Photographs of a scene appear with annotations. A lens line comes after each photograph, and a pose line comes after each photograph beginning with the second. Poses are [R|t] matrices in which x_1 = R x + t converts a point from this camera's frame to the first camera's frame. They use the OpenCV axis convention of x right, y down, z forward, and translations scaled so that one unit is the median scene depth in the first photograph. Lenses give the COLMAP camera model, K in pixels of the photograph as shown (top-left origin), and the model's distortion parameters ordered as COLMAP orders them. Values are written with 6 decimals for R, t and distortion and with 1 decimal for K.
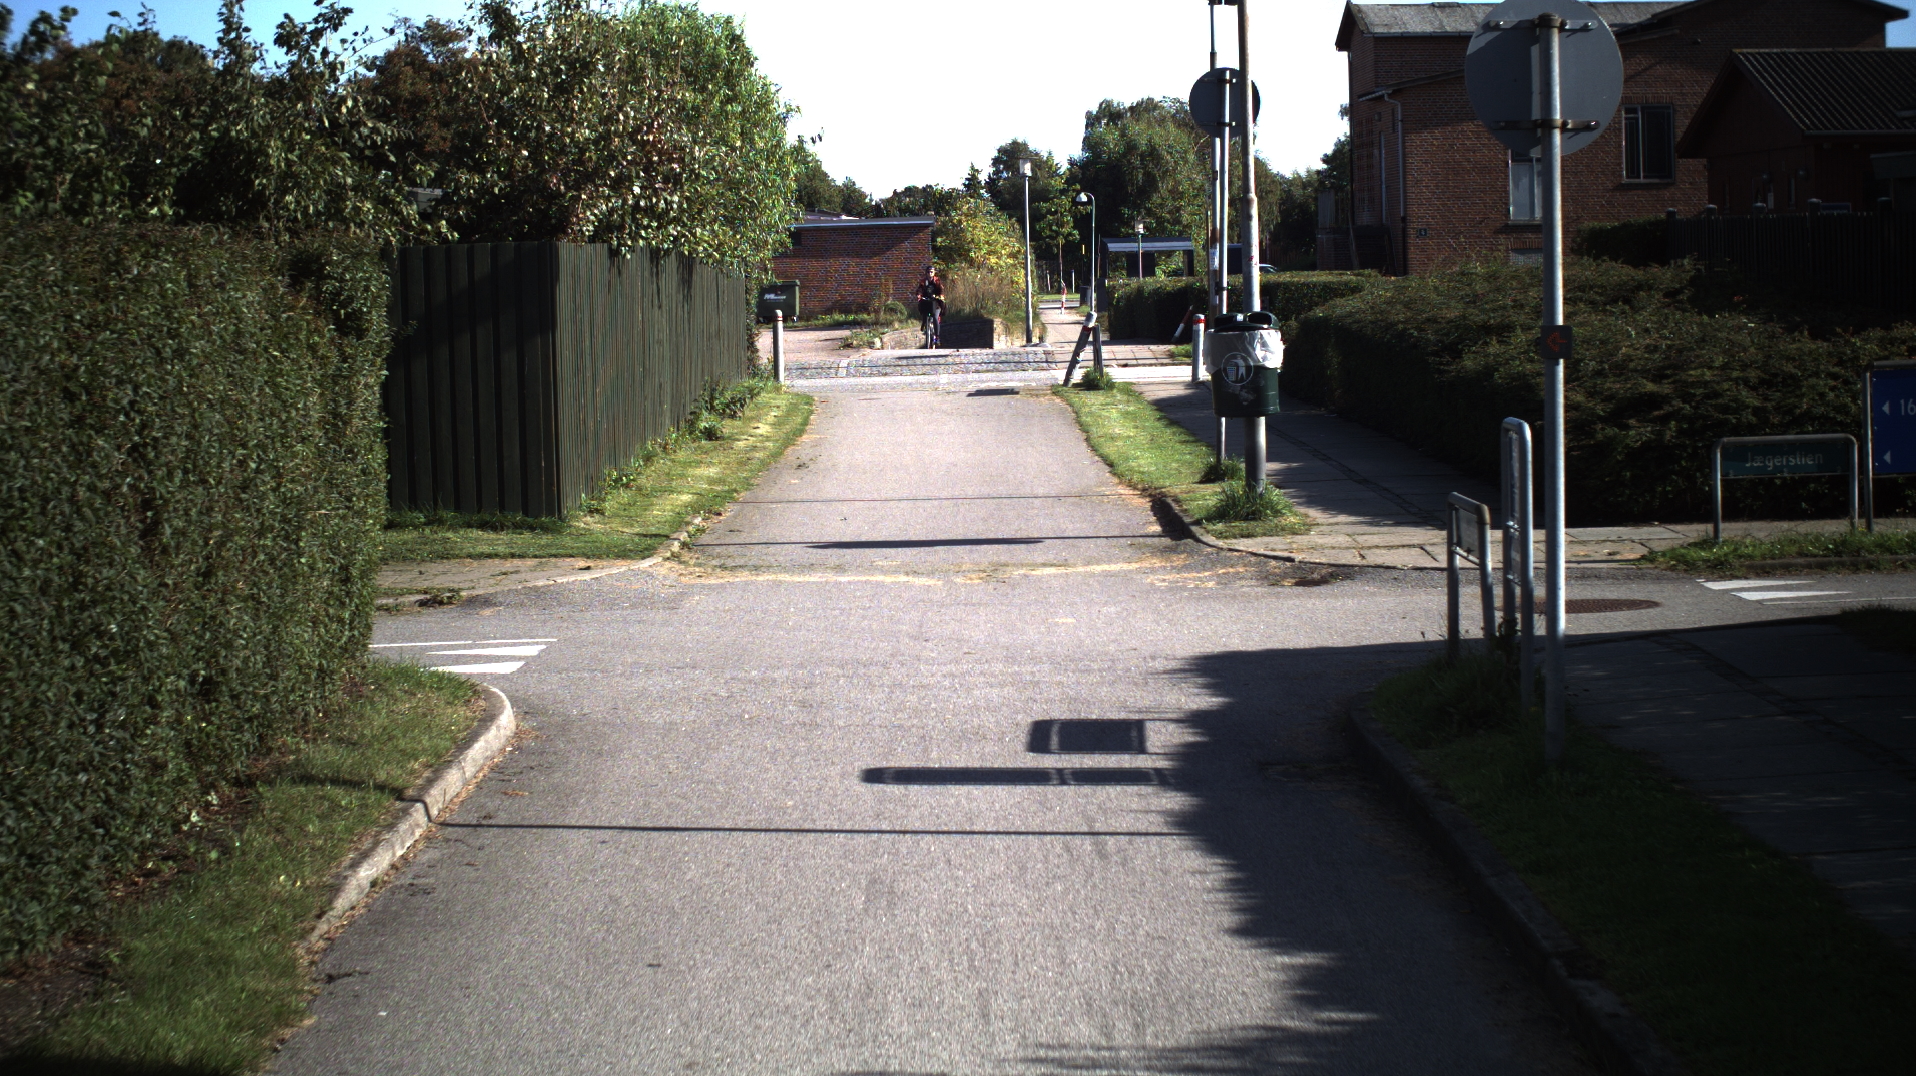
lens RADIAL K [[3362.6, 0, 958.0], [0, 3362.6, 538.0], [0, 0, 1]] dist [-0.300329, 0.251184]
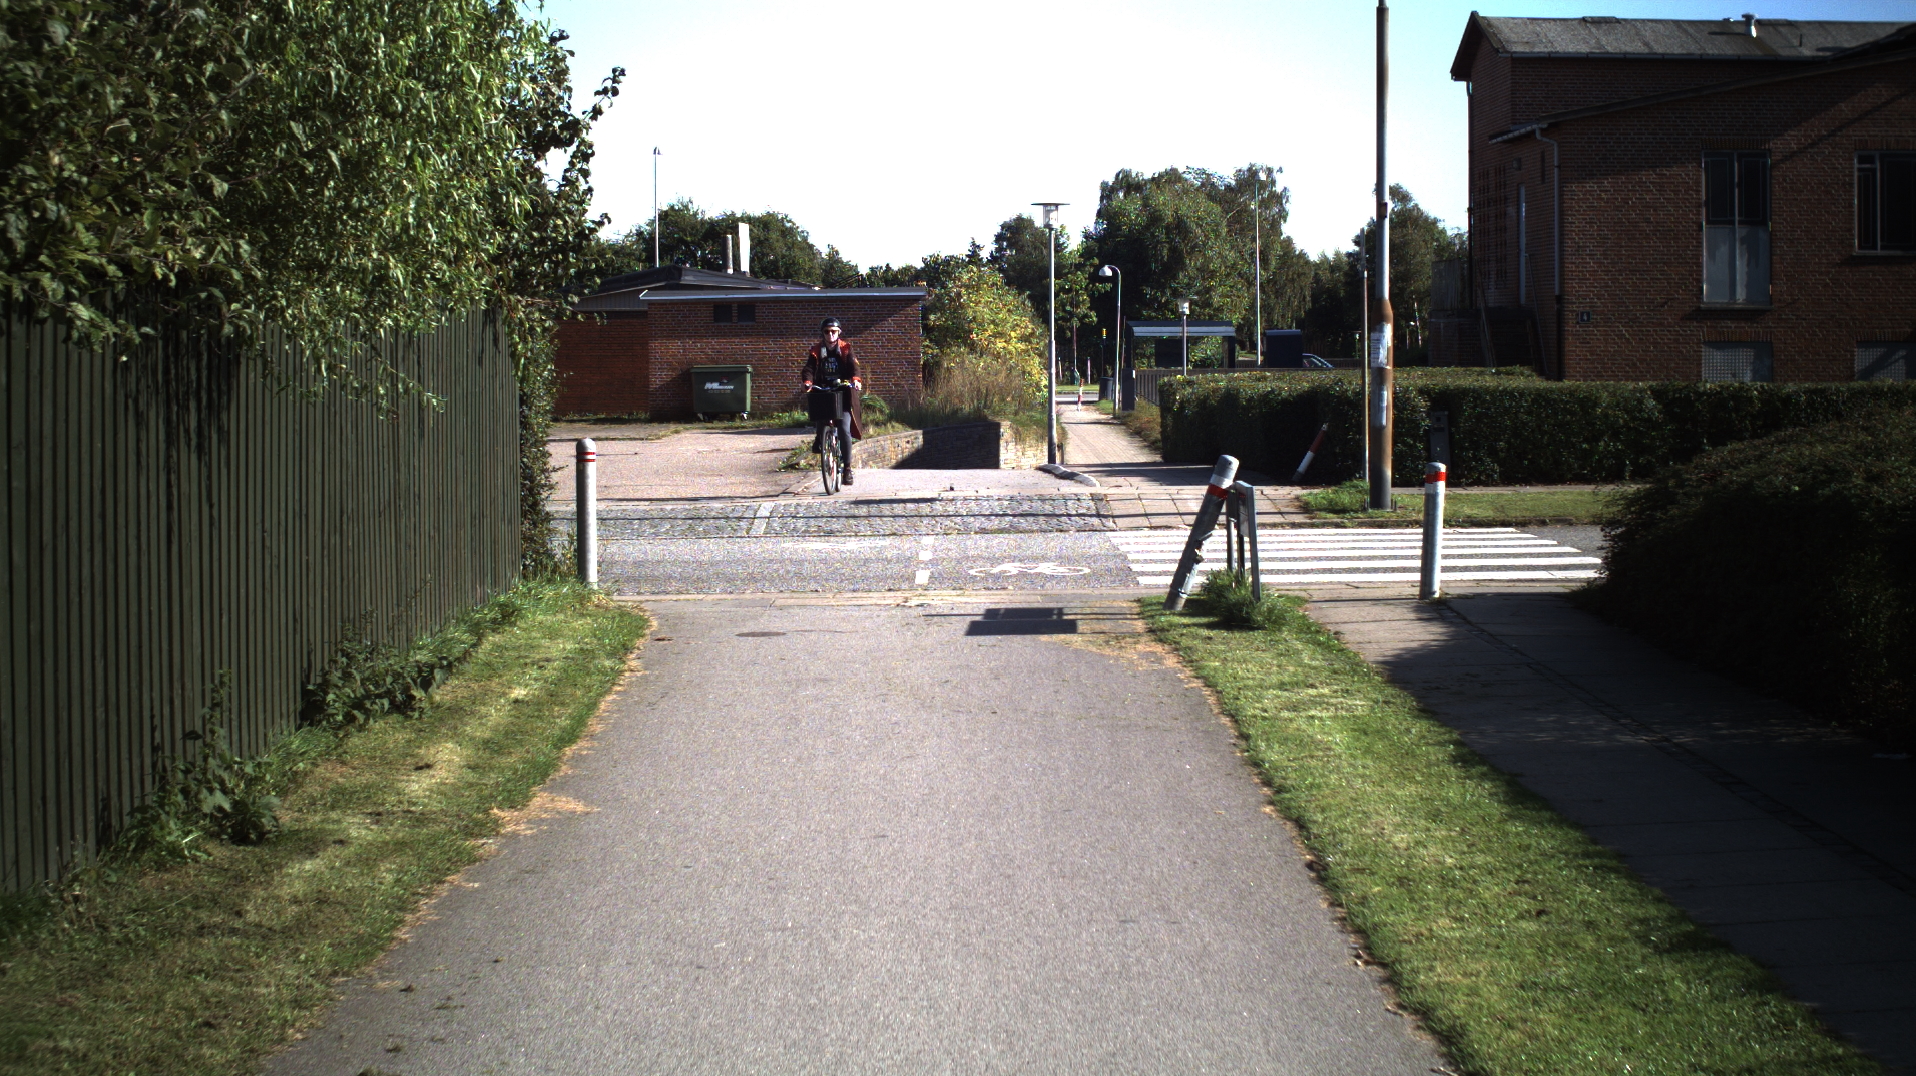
lens RADIAL K [[3362.6, 0, 958.0], [0, 3362.6, 538.0], [0, 0, 1]] dist [-0.300329, 0.251184]
pose [[0.999837, 0.018005, 0.001491, 0.000251], [-0.017963, 0.999532, -0.024775, -0.023504], [-0.001936, 0.024744, 0.999692, 0.283396]]
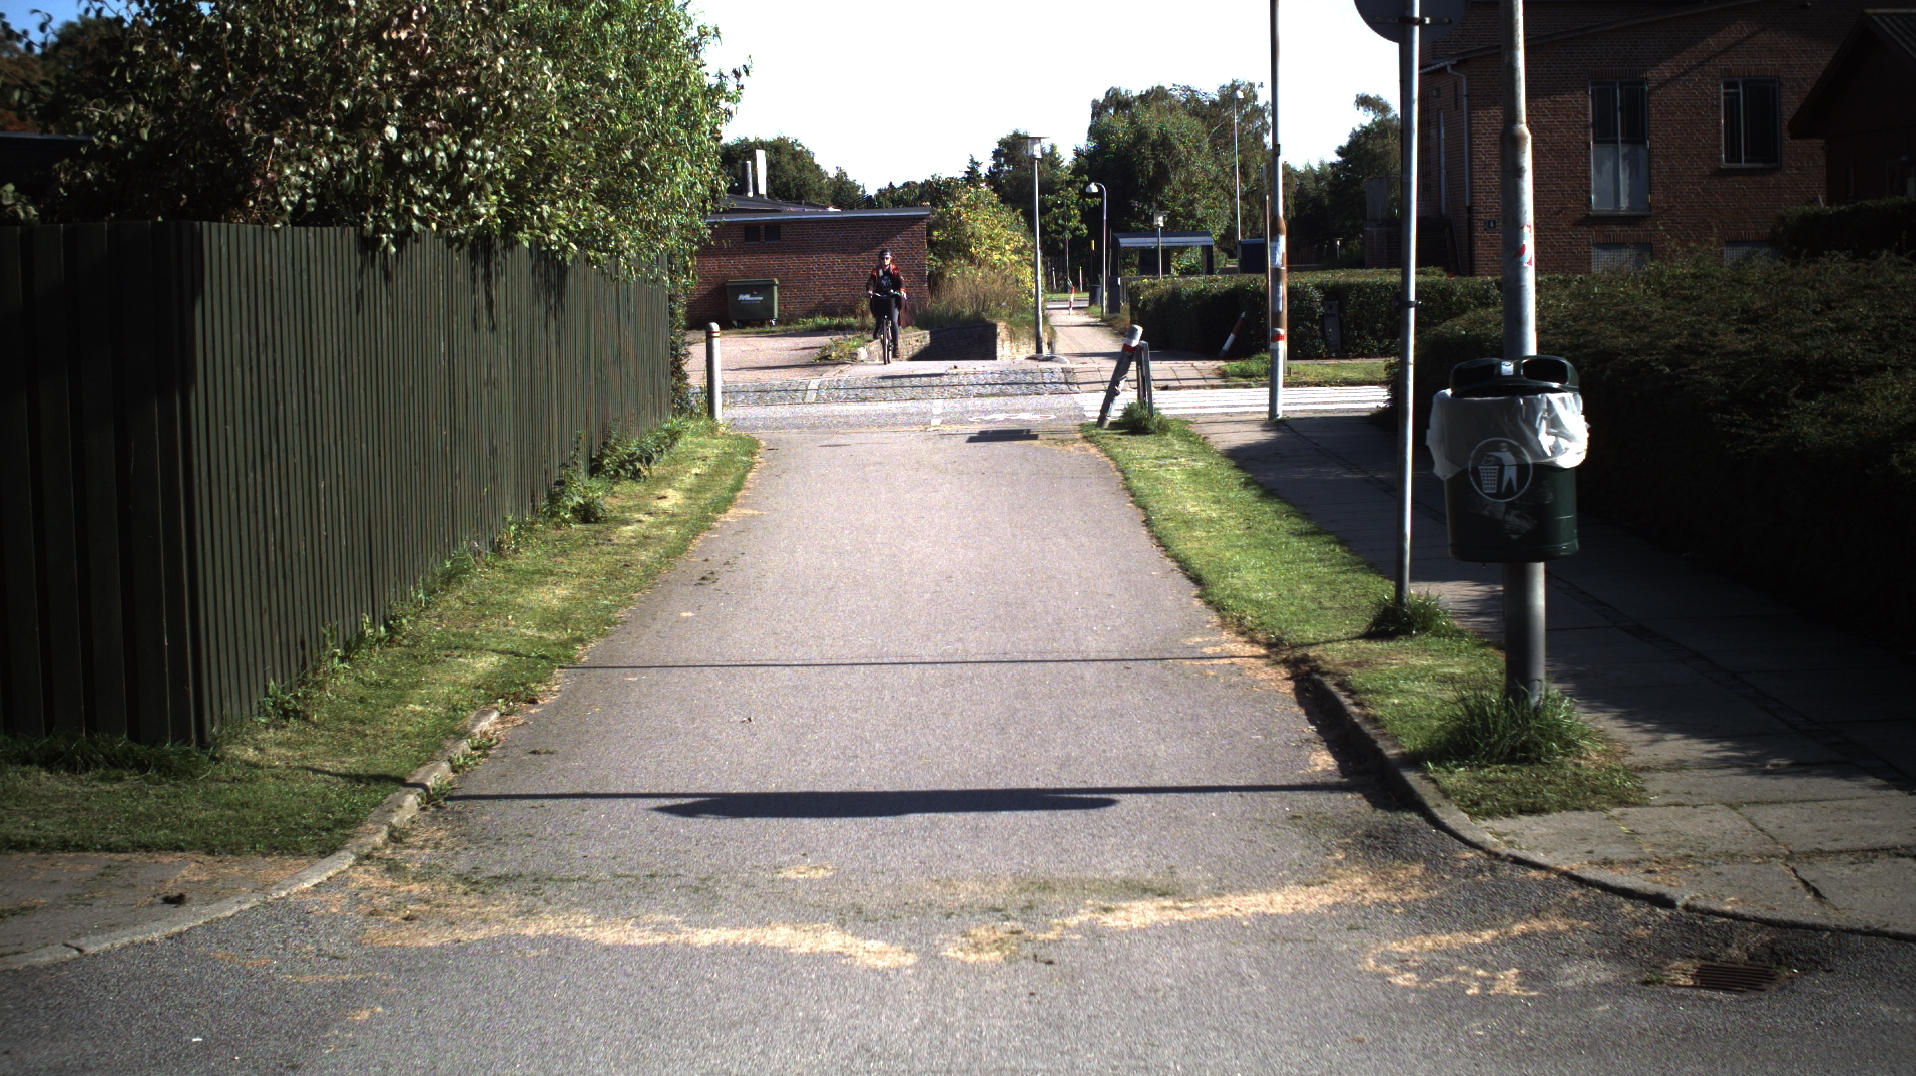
lens RADIAL K [[3362.6, 0, 958.0], [0, 3362.6, 538.0], [0, 0, 1]] dist [-0.300329, 0.251184]
pose [[1.000000, -0.000040, 0.000138, 0.000306], [0.000040, 0.999999, 0.001051, -0.011659], [-0.000139, -0.001051, 0.999999, 0.142272]]
